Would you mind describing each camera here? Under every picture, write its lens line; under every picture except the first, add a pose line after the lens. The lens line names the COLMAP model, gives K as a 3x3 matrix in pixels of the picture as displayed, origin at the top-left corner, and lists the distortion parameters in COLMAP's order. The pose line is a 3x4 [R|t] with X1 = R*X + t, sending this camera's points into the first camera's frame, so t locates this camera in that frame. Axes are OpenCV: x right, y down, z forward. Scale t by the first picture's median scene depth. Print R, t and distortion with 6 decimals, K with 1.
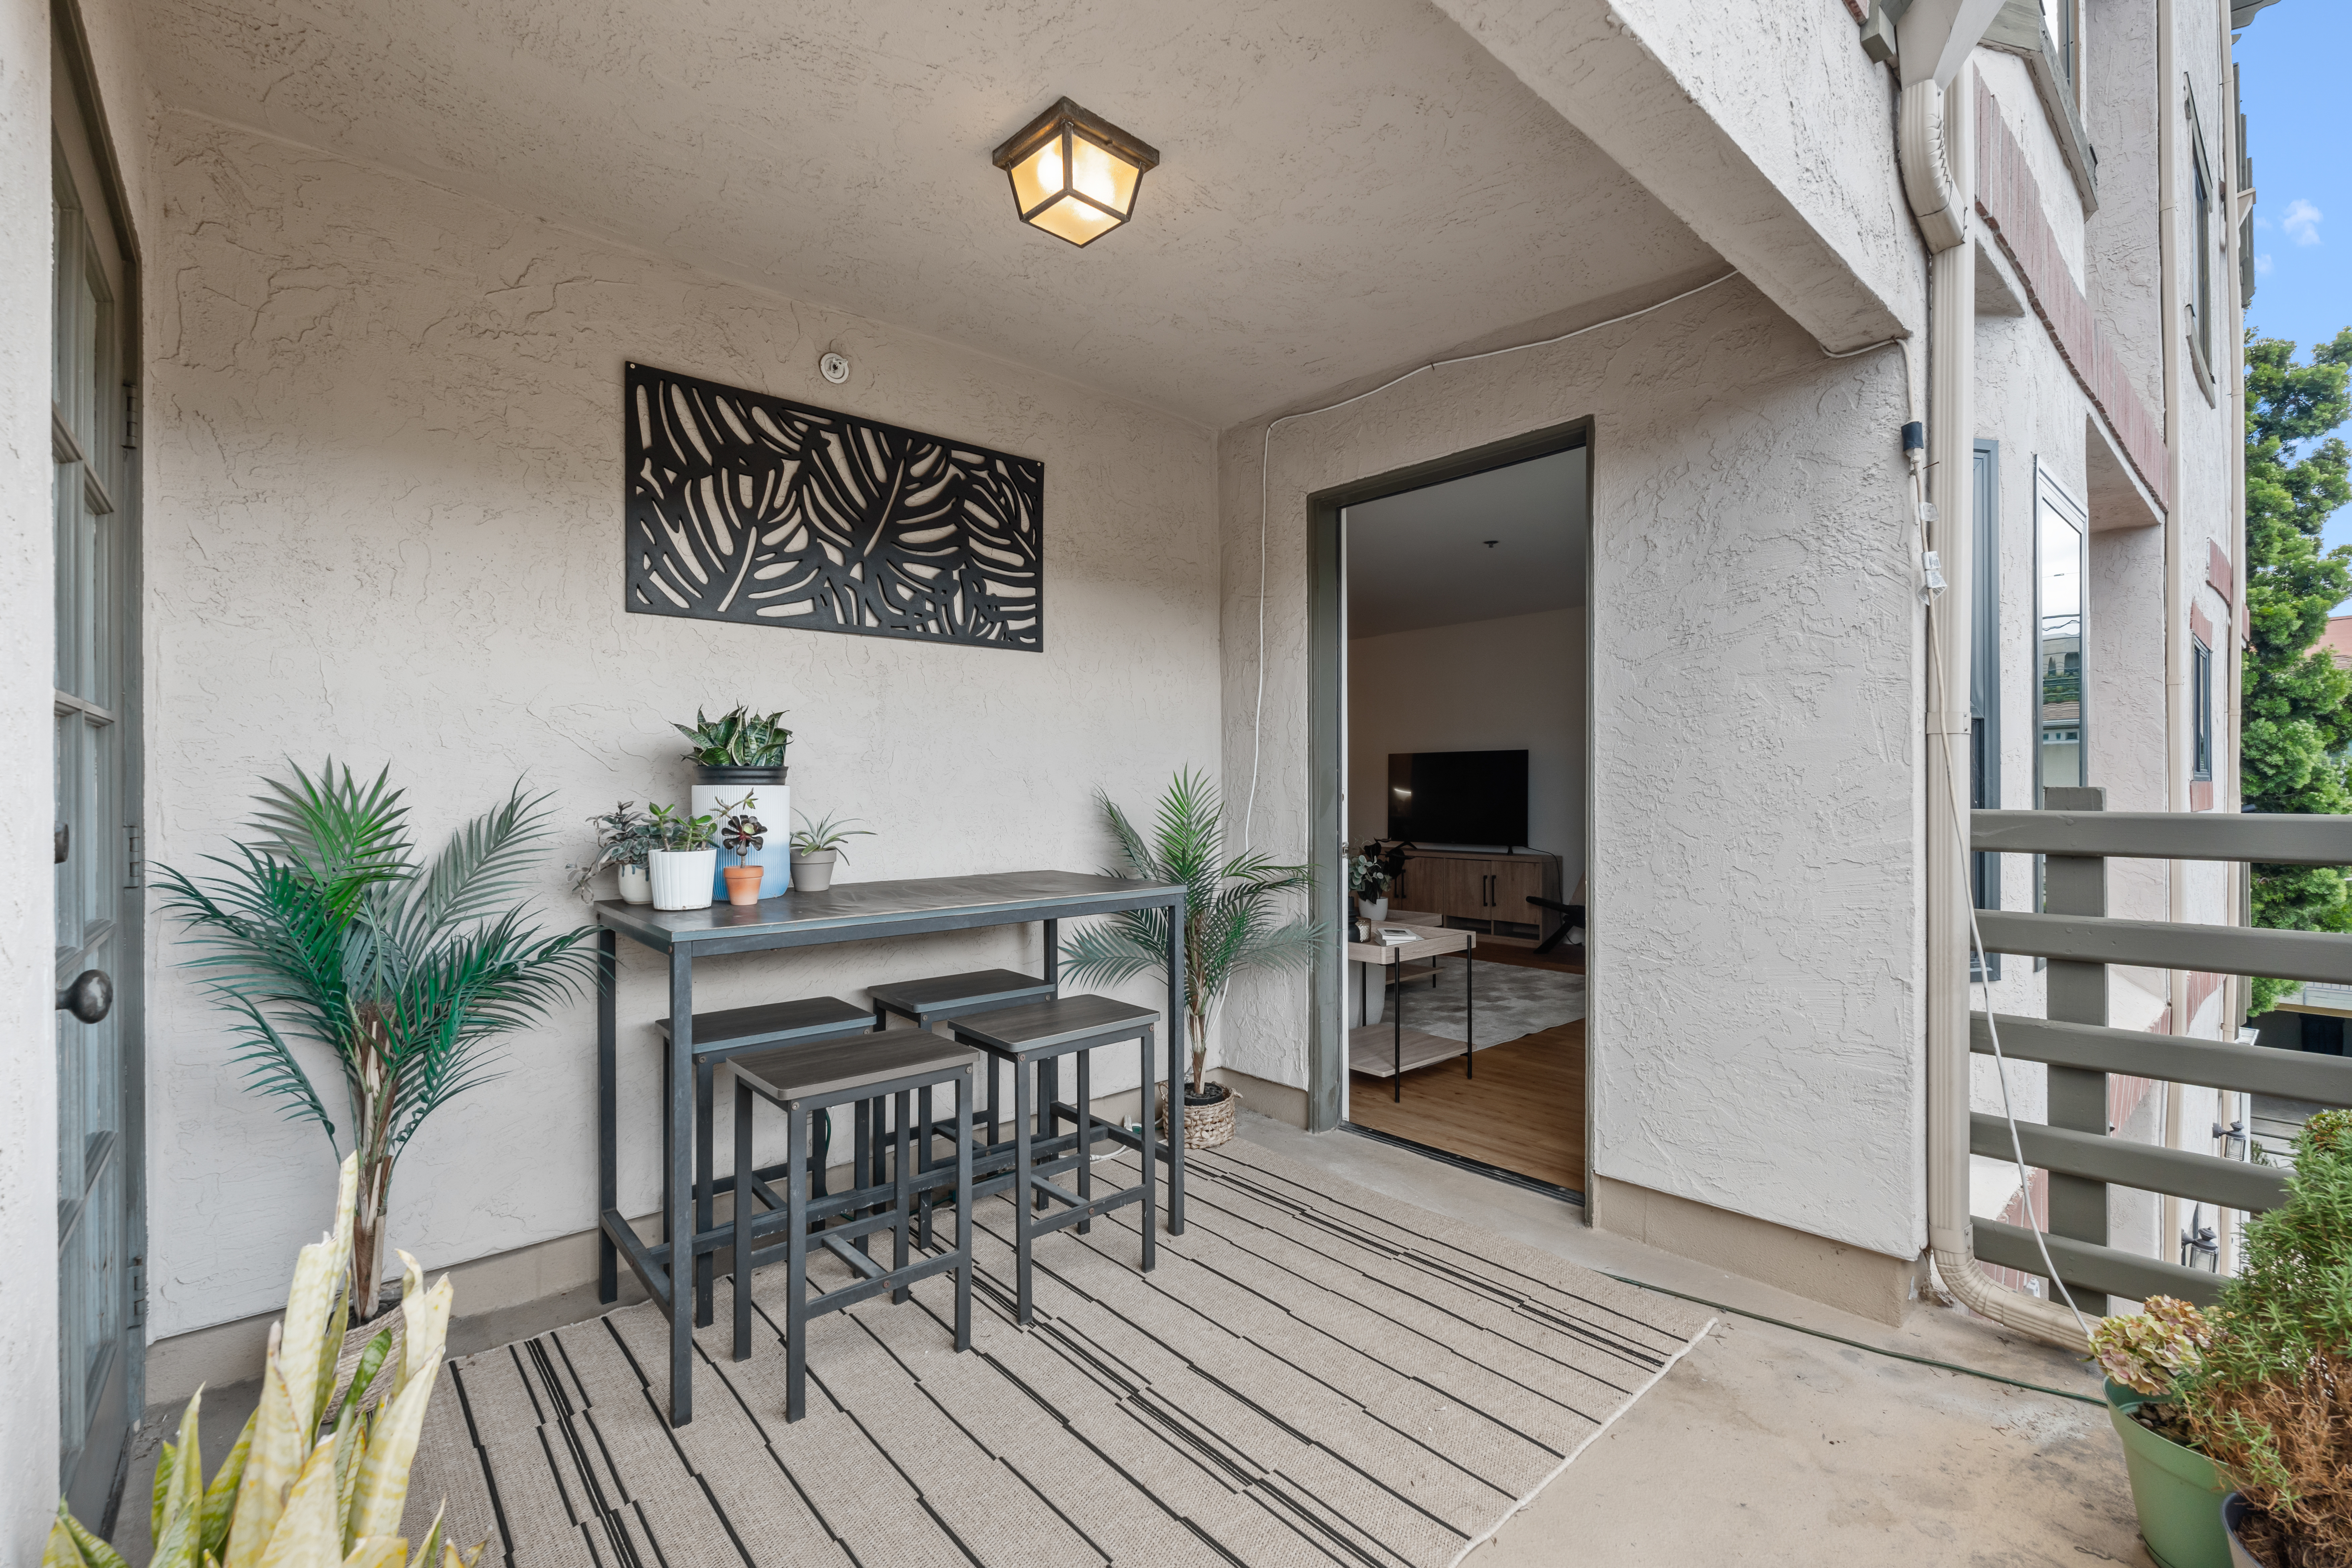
lens RADIAL K [[1031.2, 0, 1178.1], [0, 1031.2, 790.9], [0, 0, 1]] dist [-0.000960, 0.000314]
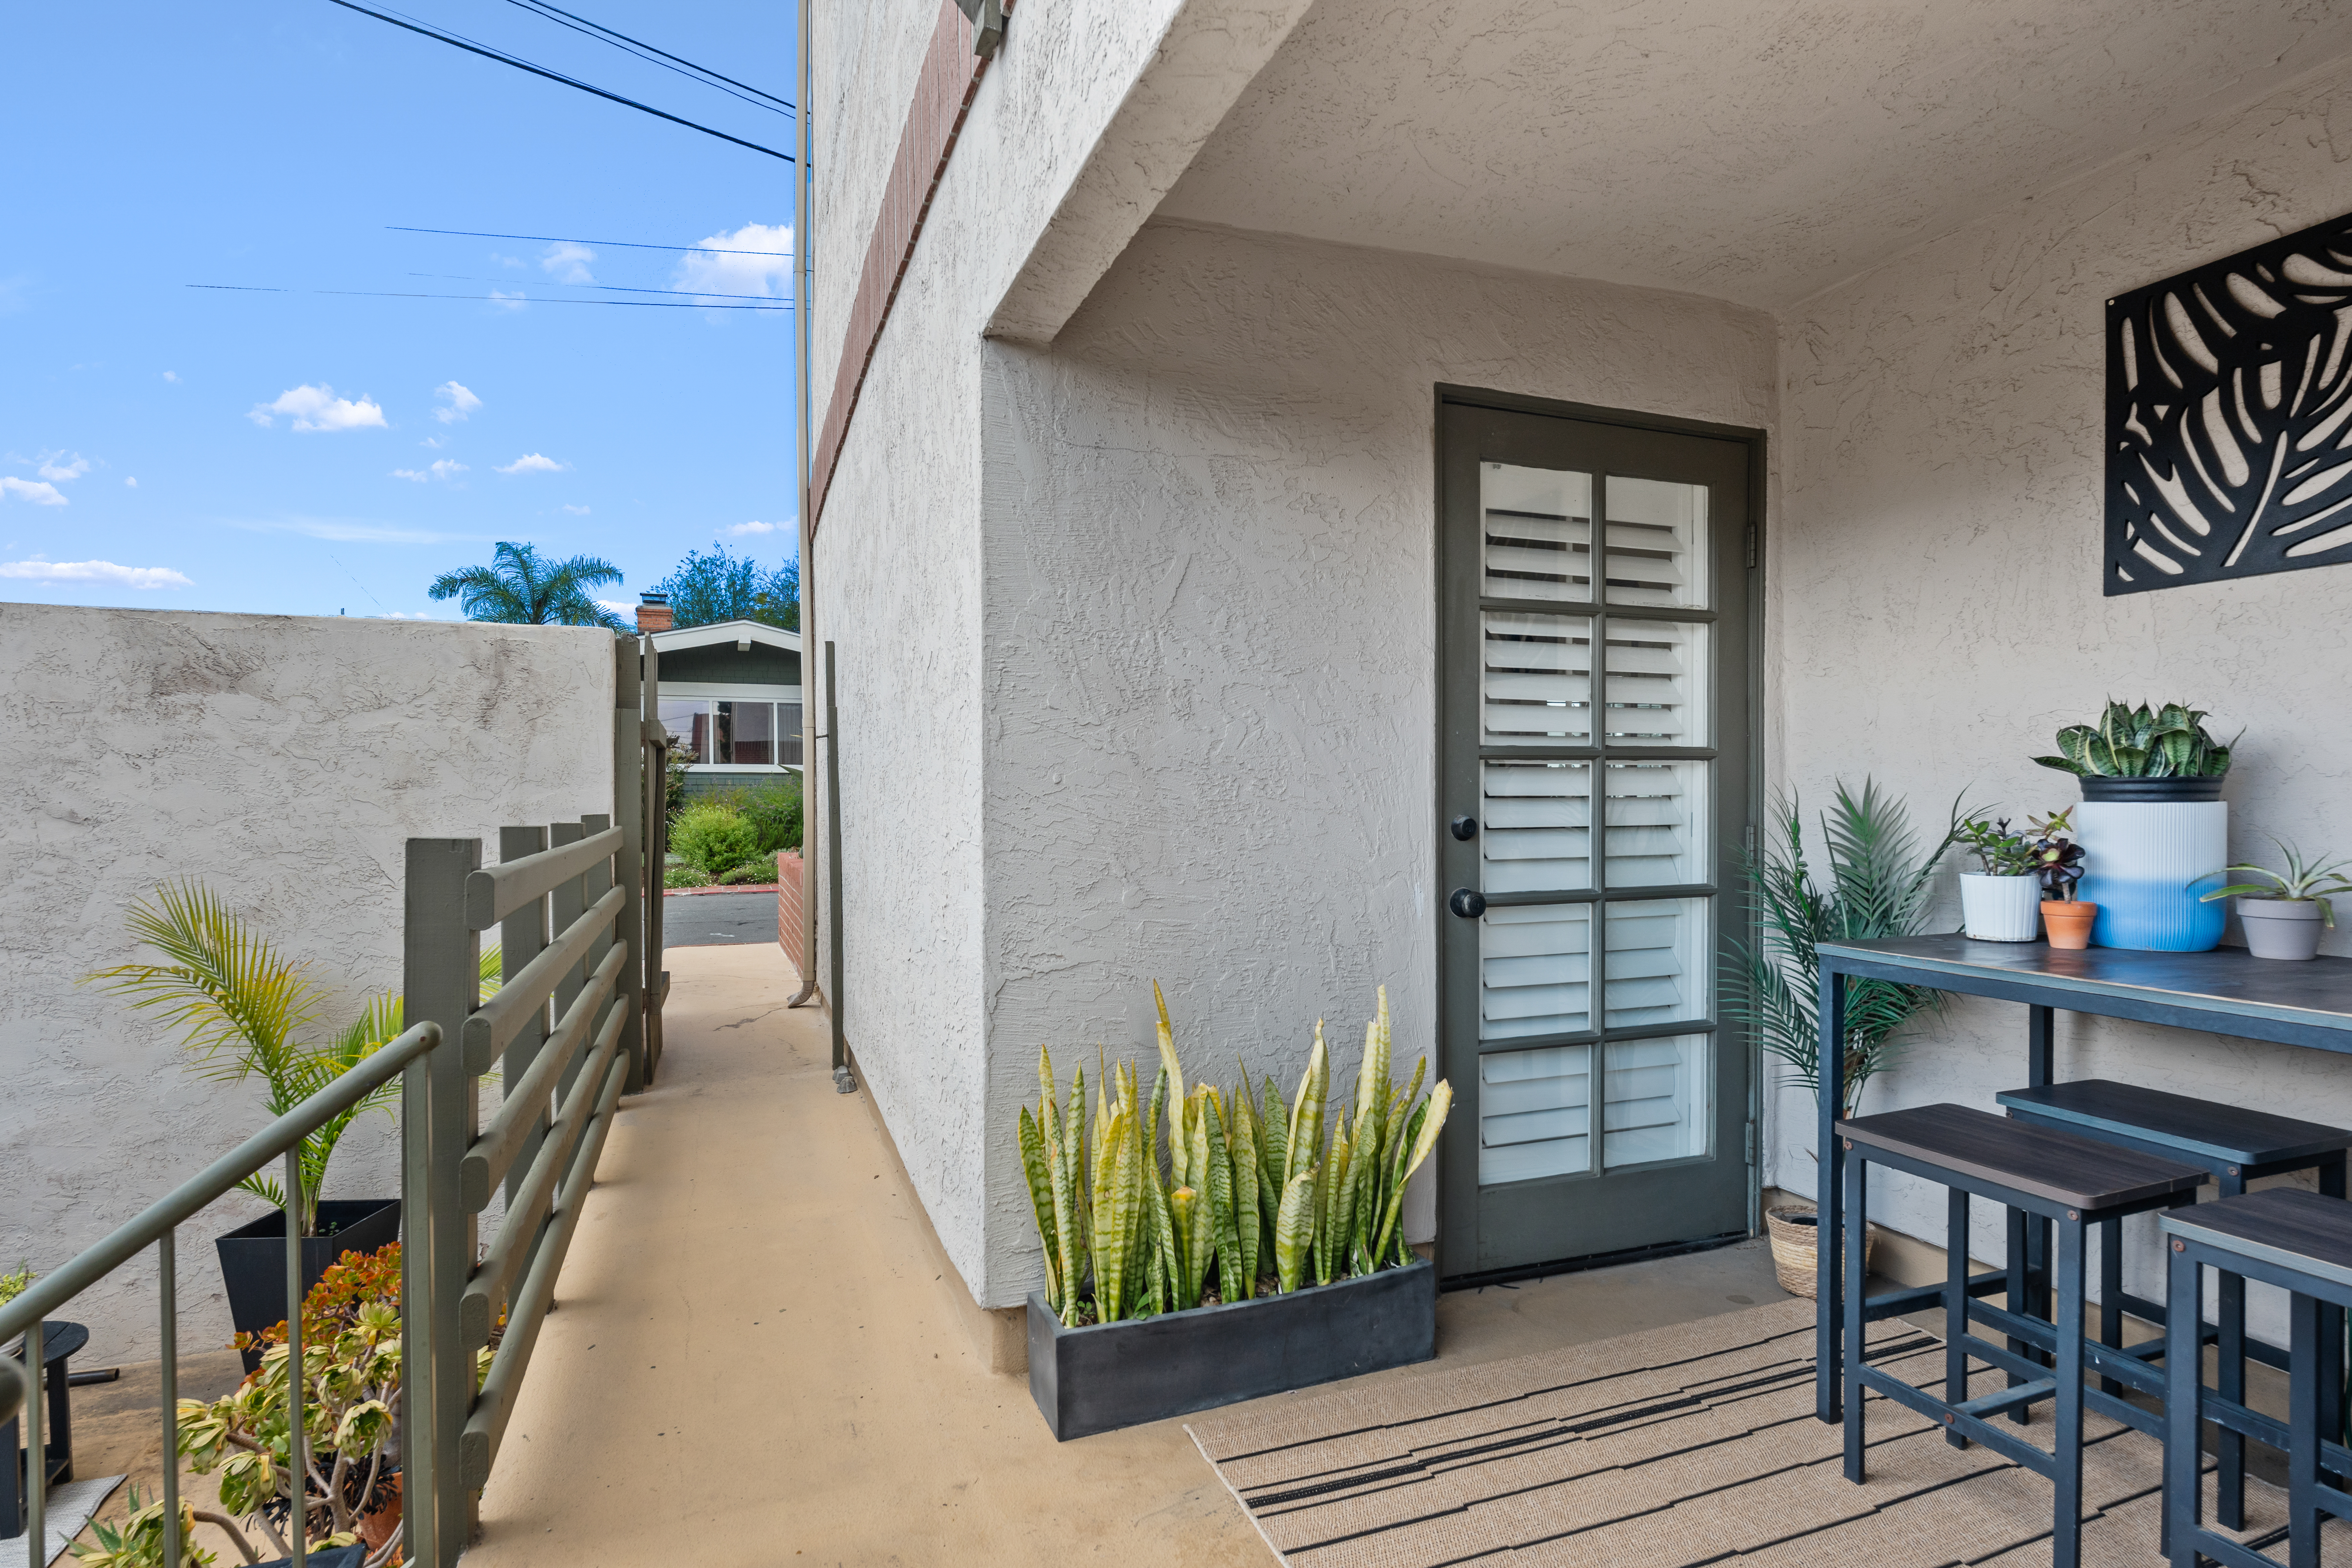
lens RADIAL K [[1226.0, 0, 1186.7], [0, 1226.0, 820.4], [0, 0, 1]] dist [-0.001143, -0.000749]
pose [[-0.344333, 0.022599, -0.938576, 0.662117], [-0.002775, 0.999681, 0.025088, -0.012077], [0.938844, 0.011243, -0.344160, 0.622087]]
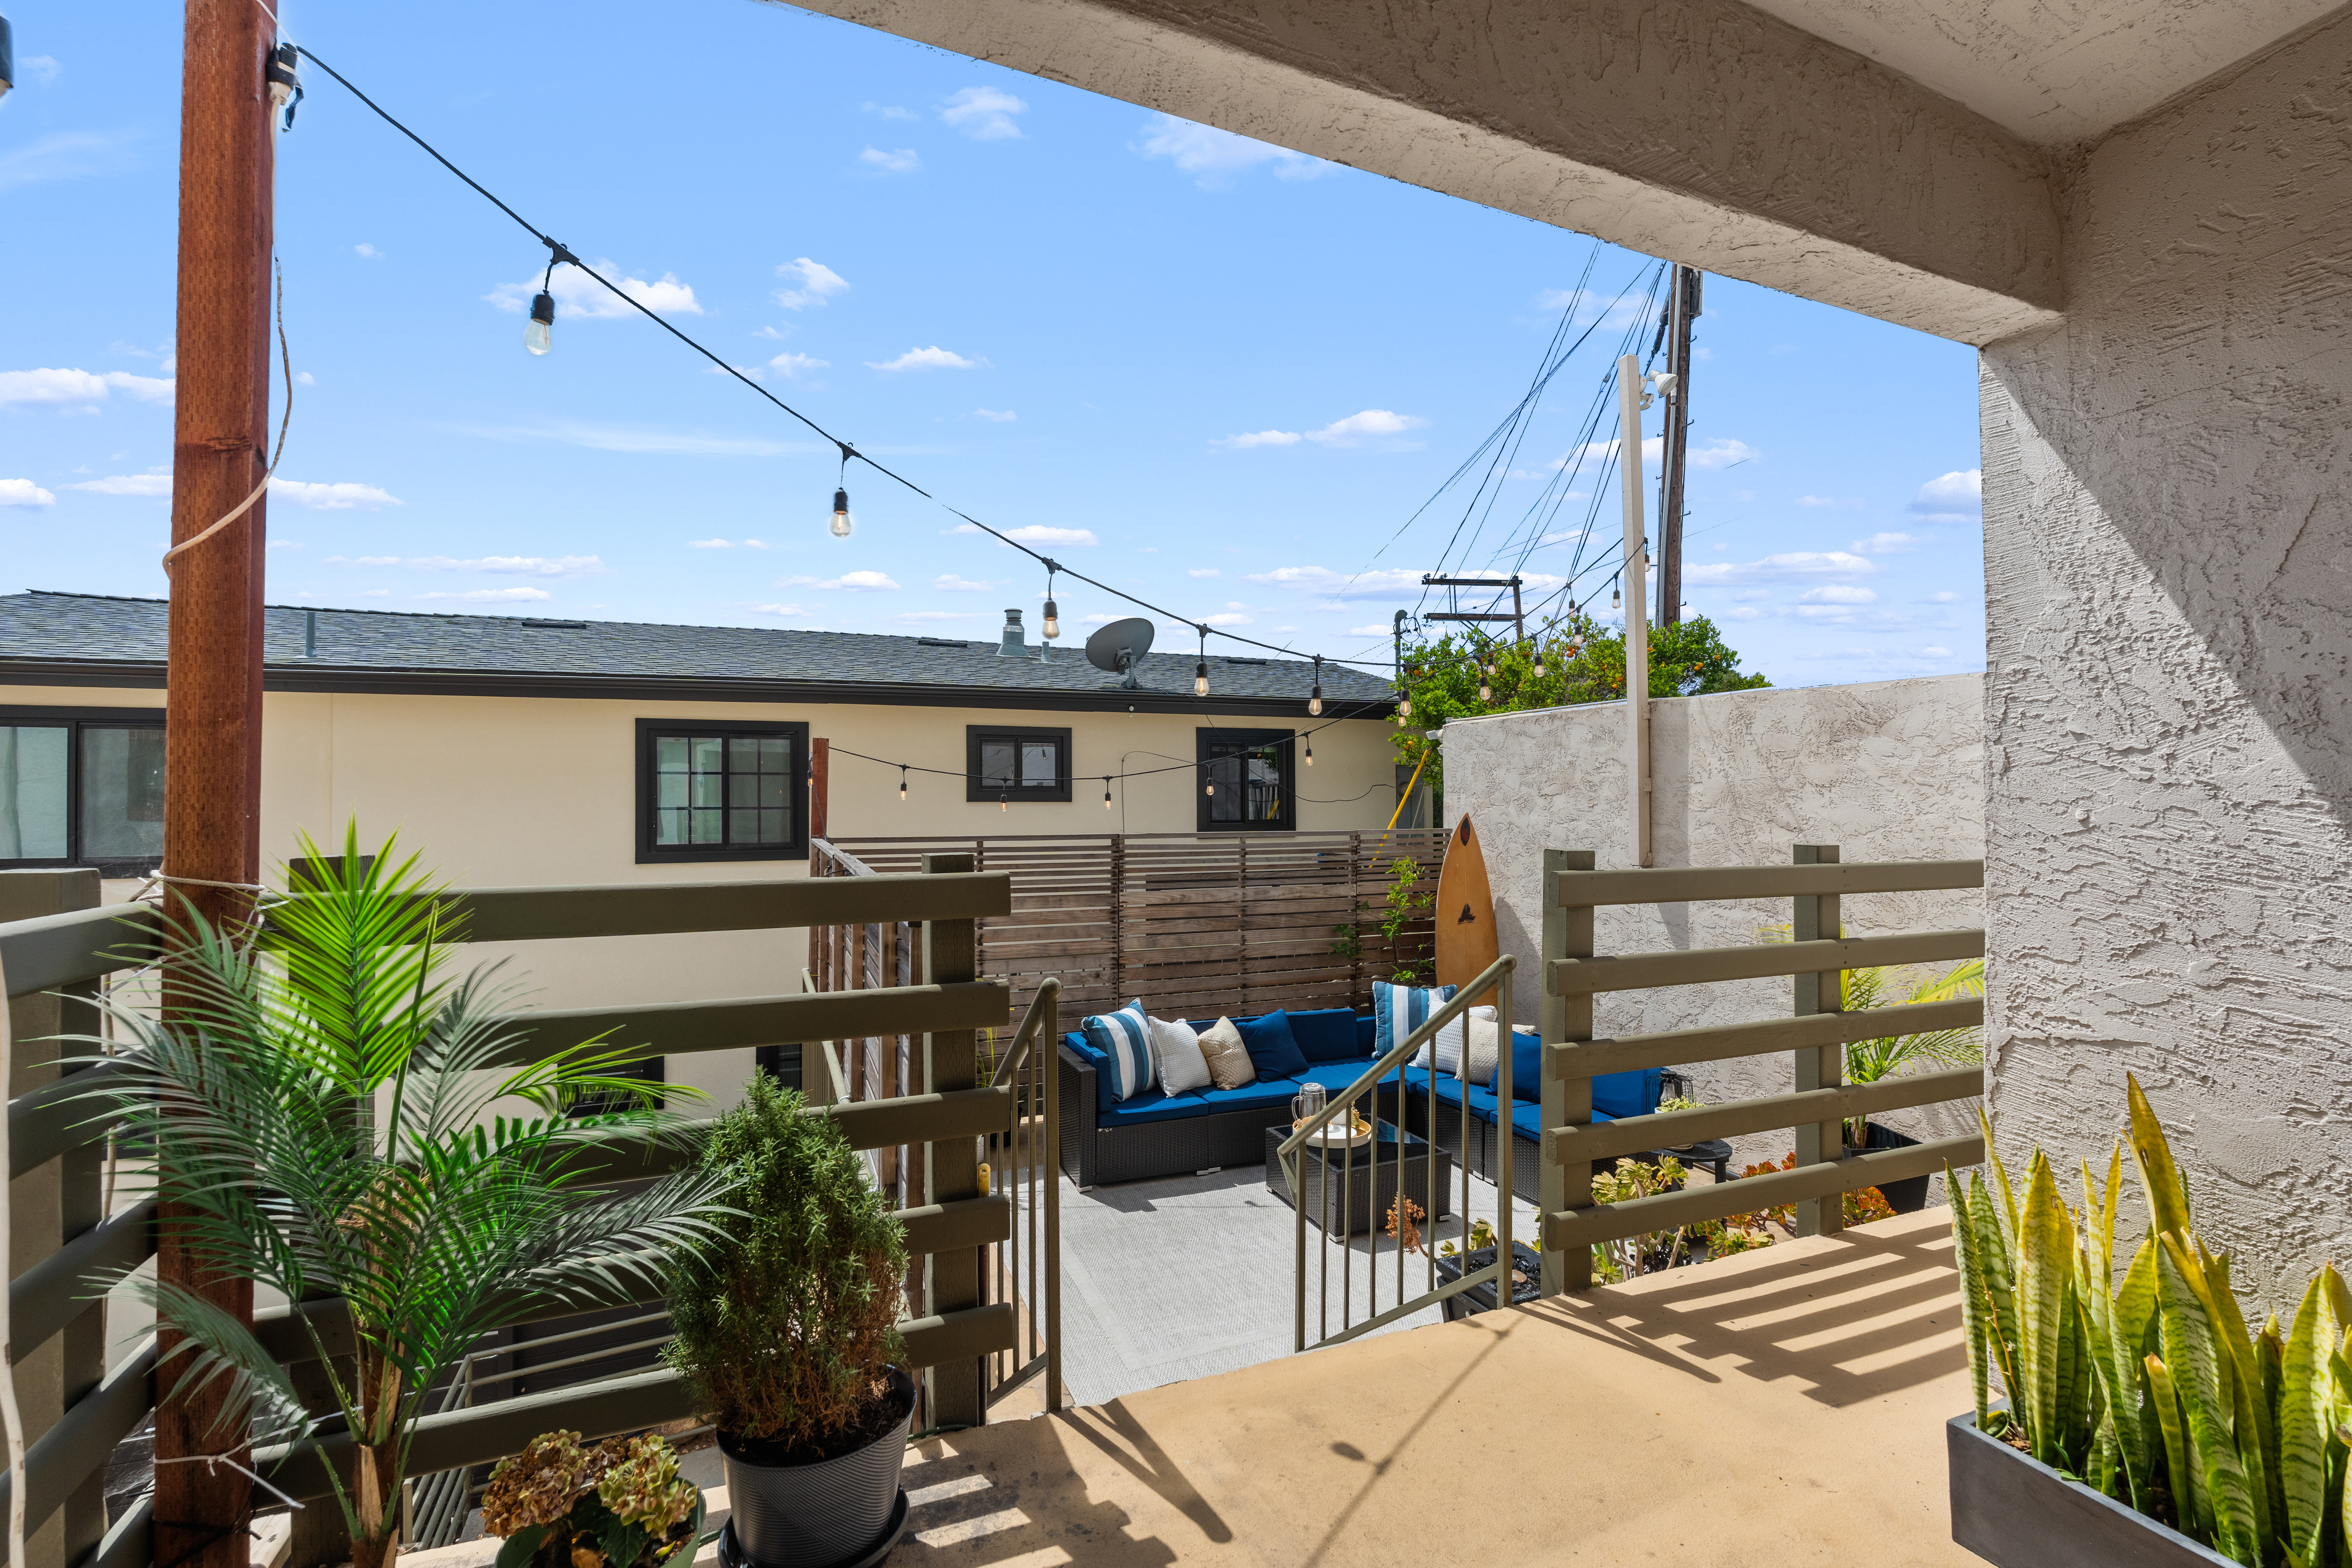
lens RADIAL K [[1031.2, 0, 1178.1], [0, 1031.2, 790.9], [0, 0, 1]] dist [-0.000960, 0.000314]
pose [[-0.947748, 0.007293, 0.318938, 0.118473], [0.005293, 0.999961, -0.007138, -0.036403], [-0.318977, -0.005077, -0.947749, 1.063024]]
